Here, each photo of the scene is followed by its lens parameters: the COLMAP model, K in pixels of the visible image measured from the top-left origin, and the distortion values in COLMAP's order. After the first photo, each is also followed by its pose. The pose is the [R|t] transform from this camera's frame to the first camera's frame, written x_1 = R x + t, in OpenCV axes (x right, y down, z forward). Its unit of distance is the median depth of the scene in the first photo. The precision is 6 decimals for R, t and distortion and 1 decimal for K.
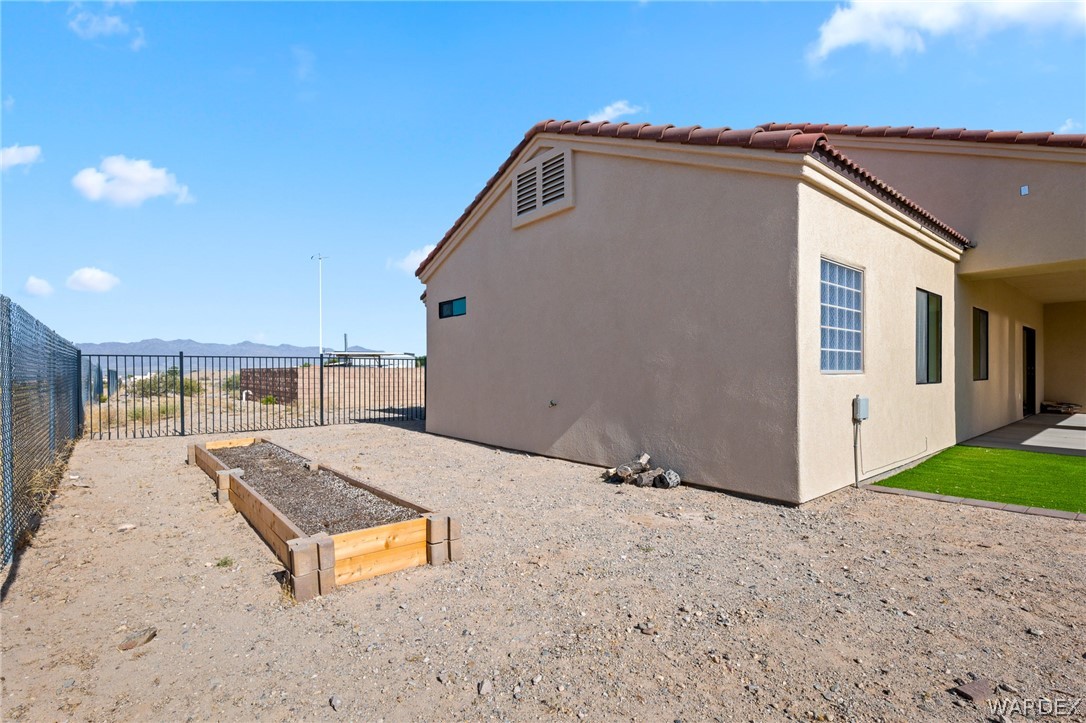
lens RADIAL K [[518.5, 0, 542.4], [0, 518.5, 365.5], [0, 0, 1]] dist [0.001803, 0.000586]
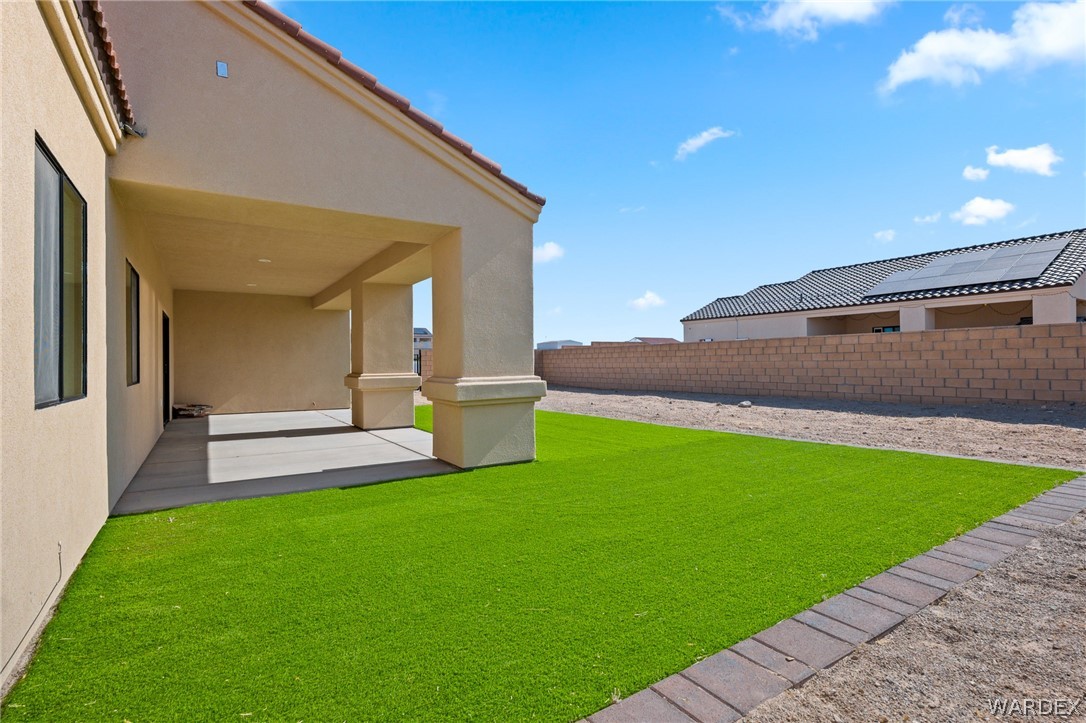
lens RADIAL K [[505.3, 0, 543.0], [0, 505.3, 361.5], [0, 0, 1]] dist [0.000845, -0.000267]
pose [[0.104777, -0.004250, 0.994487, 0.298266], [0.010662, 0.999938, 0.003150, 0.004309], [-0.994439, 0.010273, 0.104816, 0.448423]]
